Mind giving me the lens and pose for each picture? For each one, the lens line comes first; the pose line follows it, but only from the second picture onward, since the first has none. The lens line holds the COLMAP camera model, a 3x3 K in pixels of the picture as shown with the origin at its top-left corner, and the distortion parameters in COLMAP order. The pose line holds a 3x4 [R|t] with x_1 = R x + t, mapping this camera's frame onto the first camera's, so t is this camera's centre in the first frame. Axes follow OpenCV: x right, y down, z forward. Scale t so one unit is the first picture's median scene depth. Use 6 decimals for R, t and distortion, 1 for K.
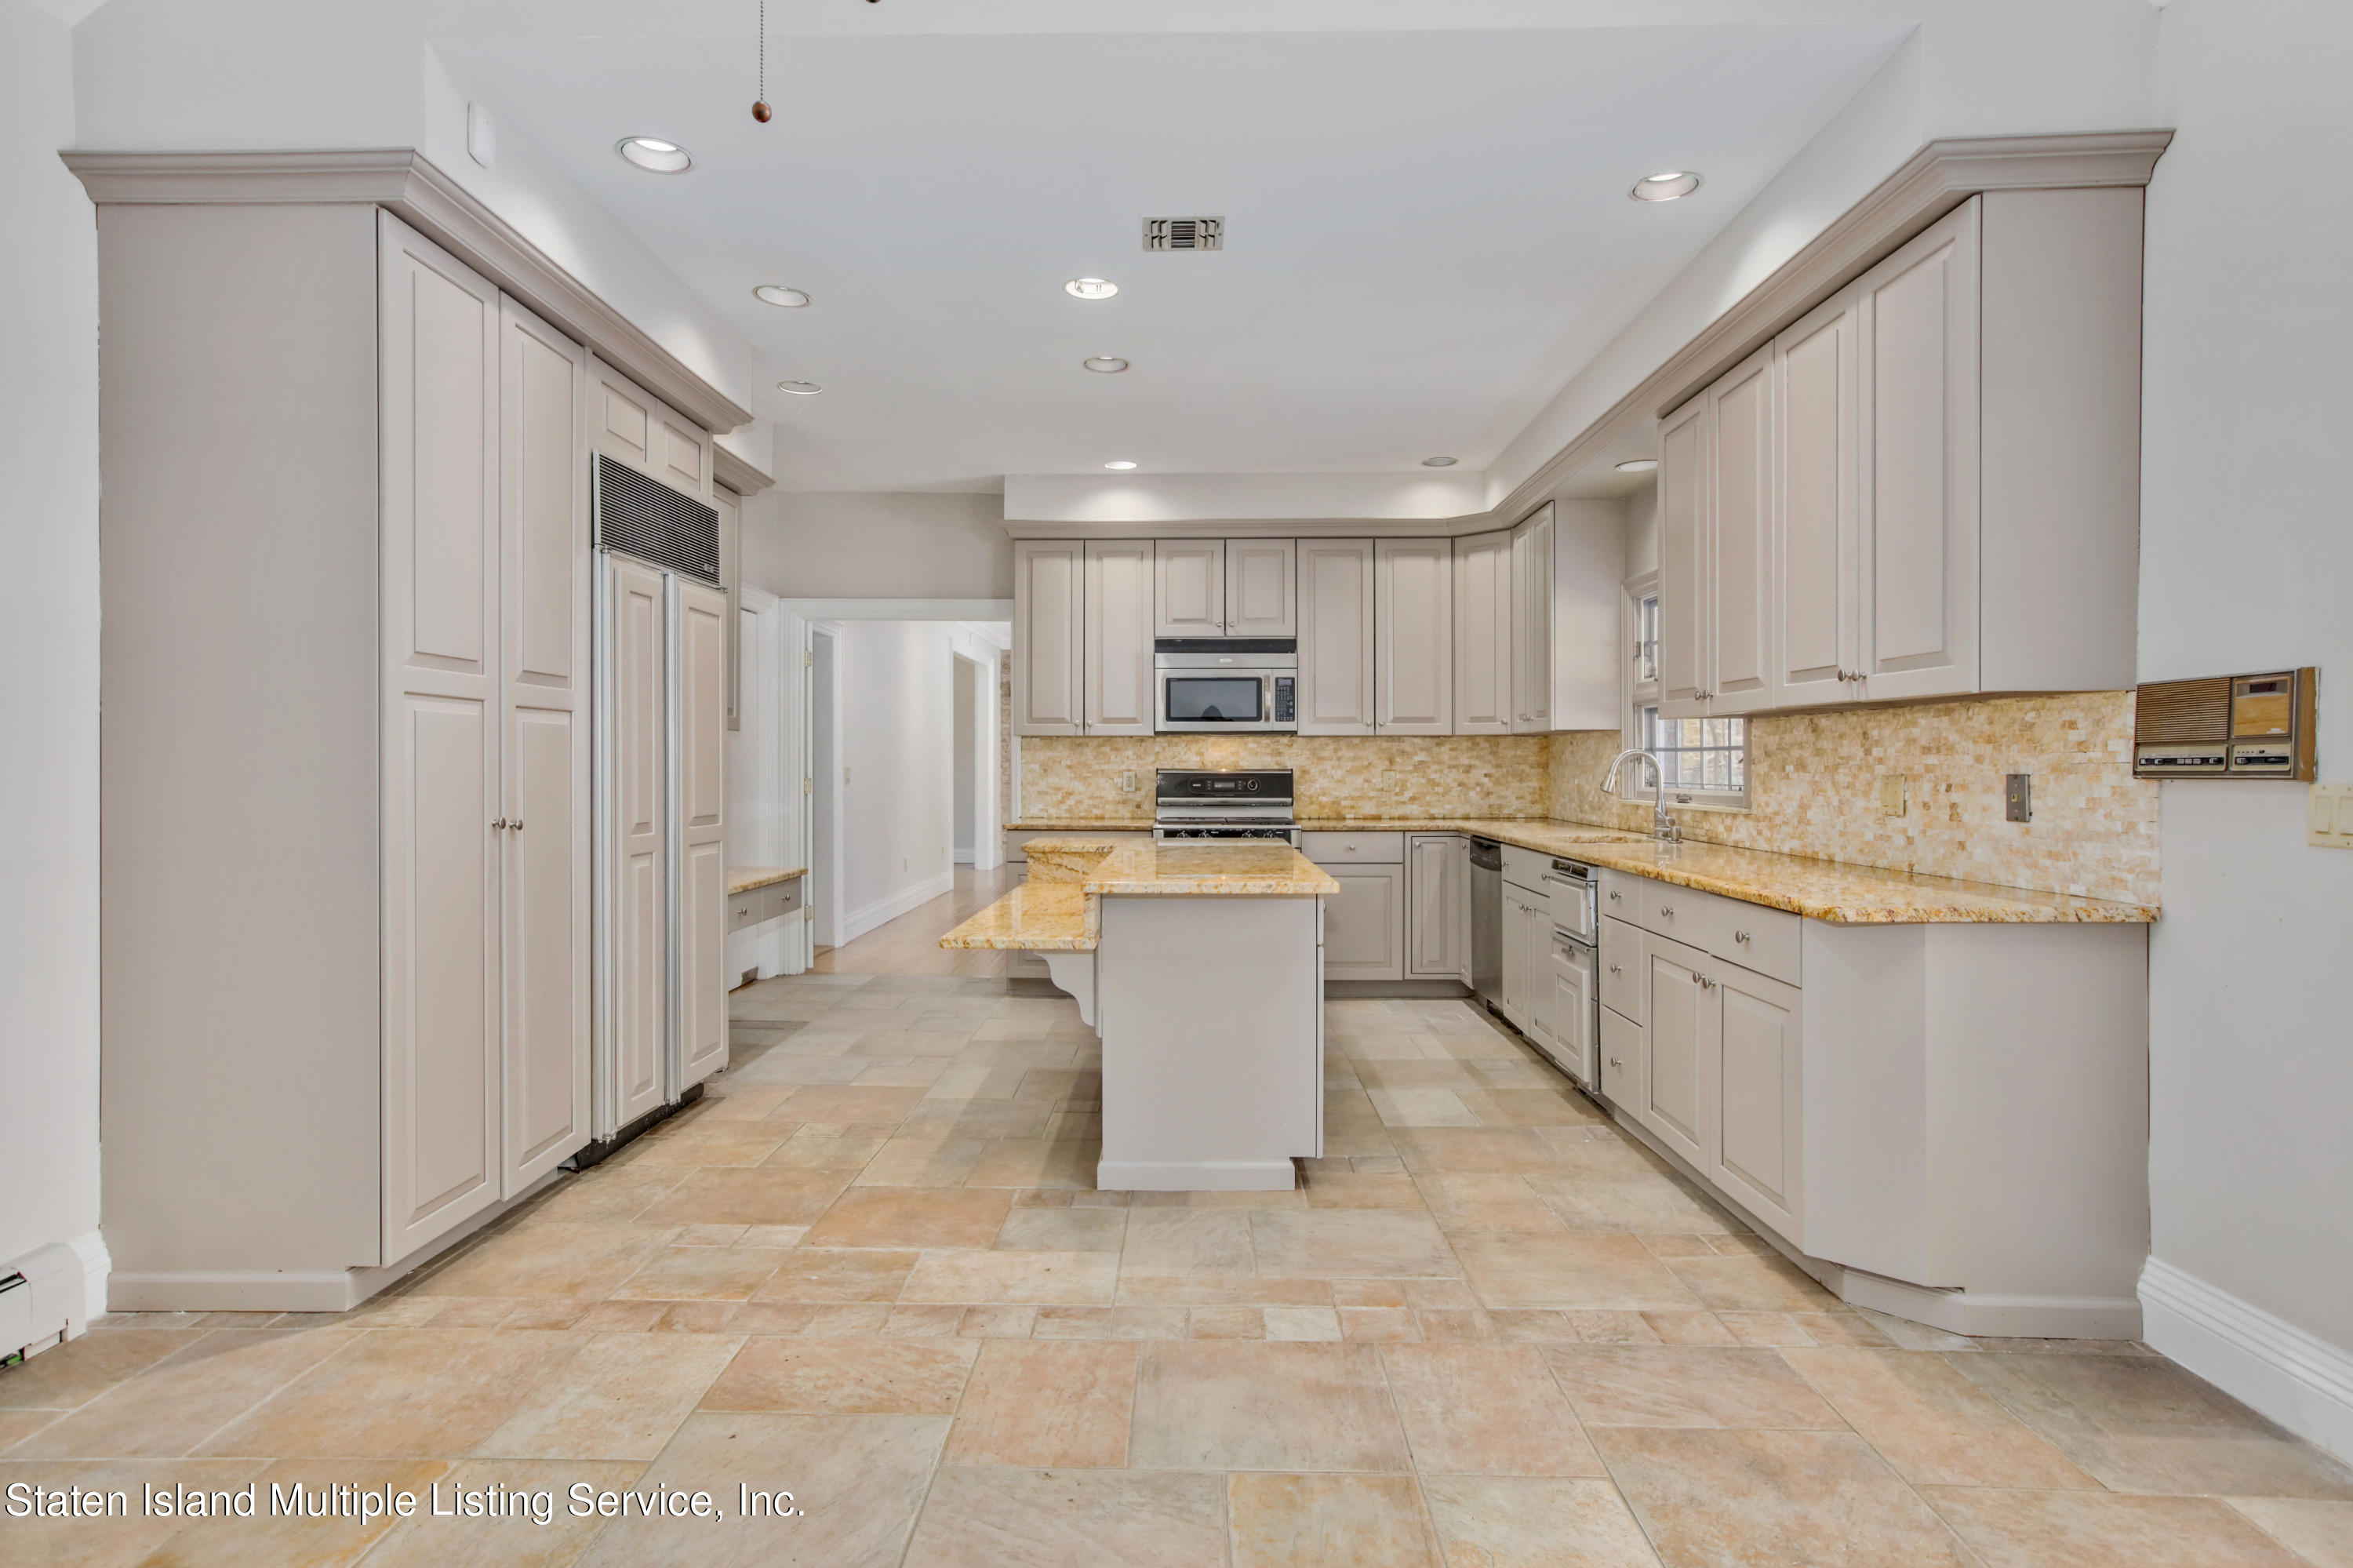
lens RADIAL K [[1290.1, 0, 1179.1], [0, 1290.1, 782.5], [0, 0, 1]] dist [-0.012875, 0.012448]
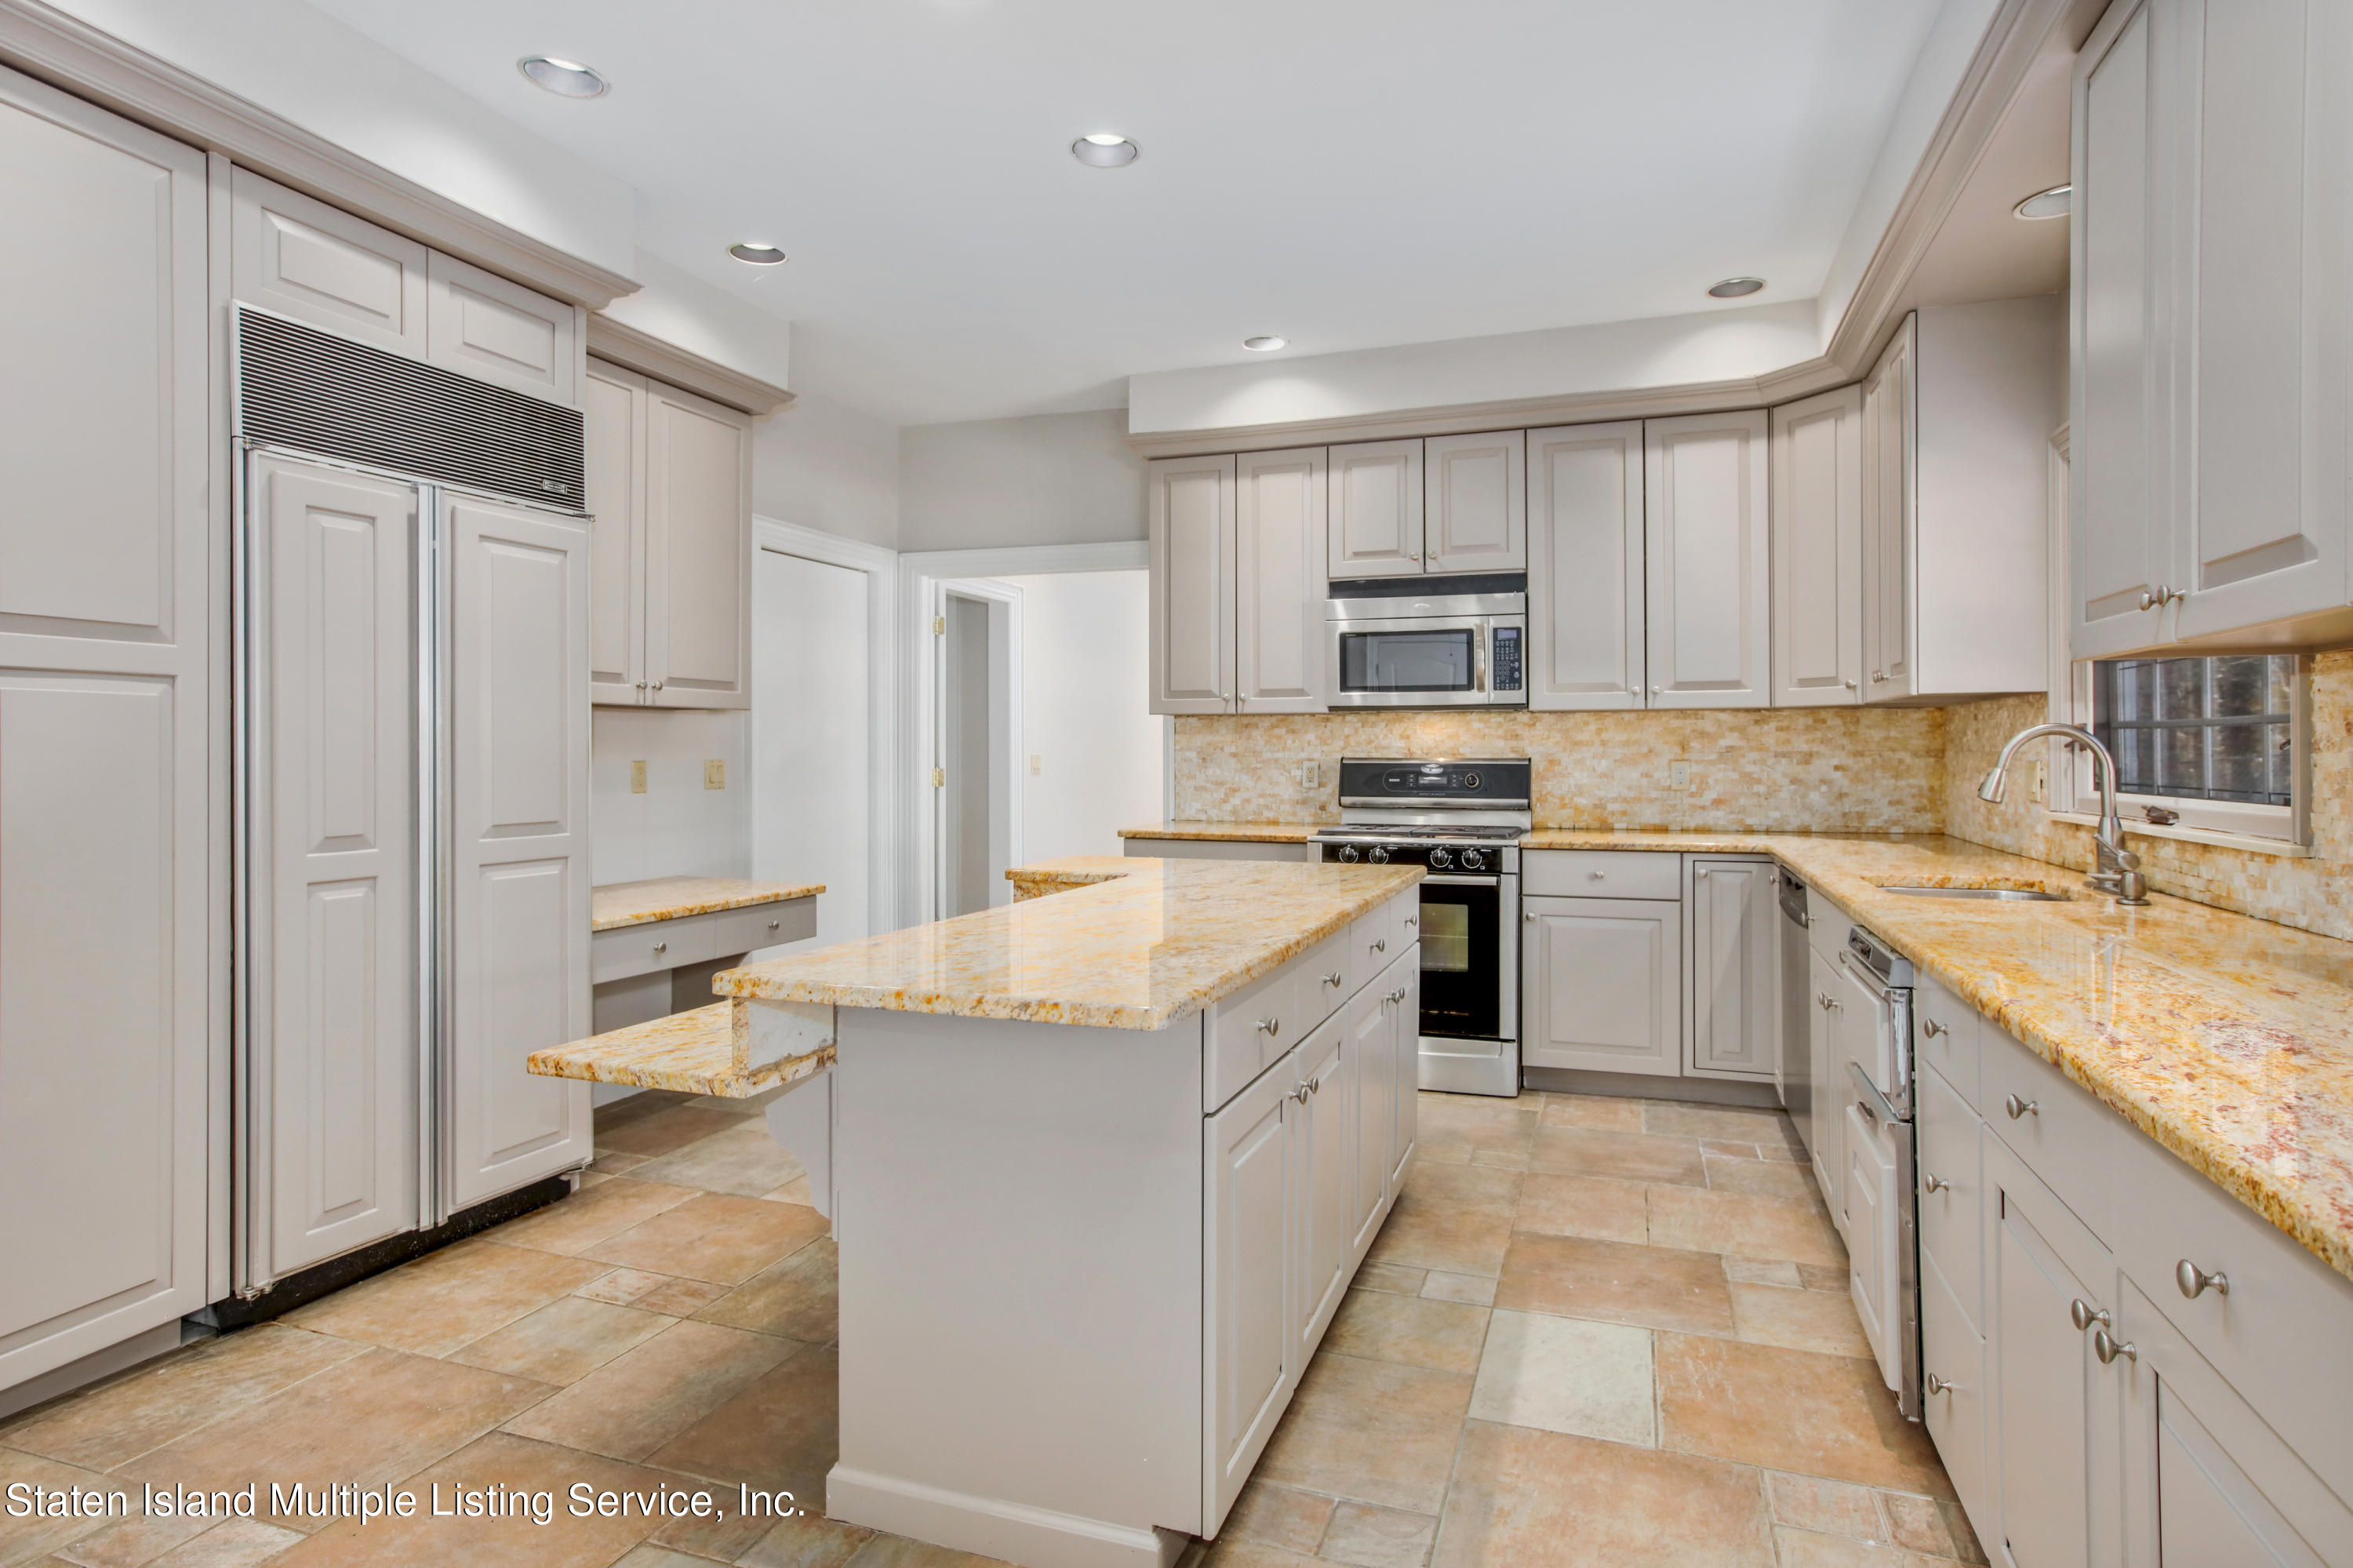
lens RADIAL K [[1290.1, 0, 1160.0], [0, 1290.1, 760.1], [0, 0, 1]] dist [-0.012875, 0.012448]
pose [[0.943702, 0.001837, -0.330793, 0.134928], [-0.004033, 0.999974, -0.005953, -0.004452], [0.330774, 0.006952, 0.943685, 0.276283]]
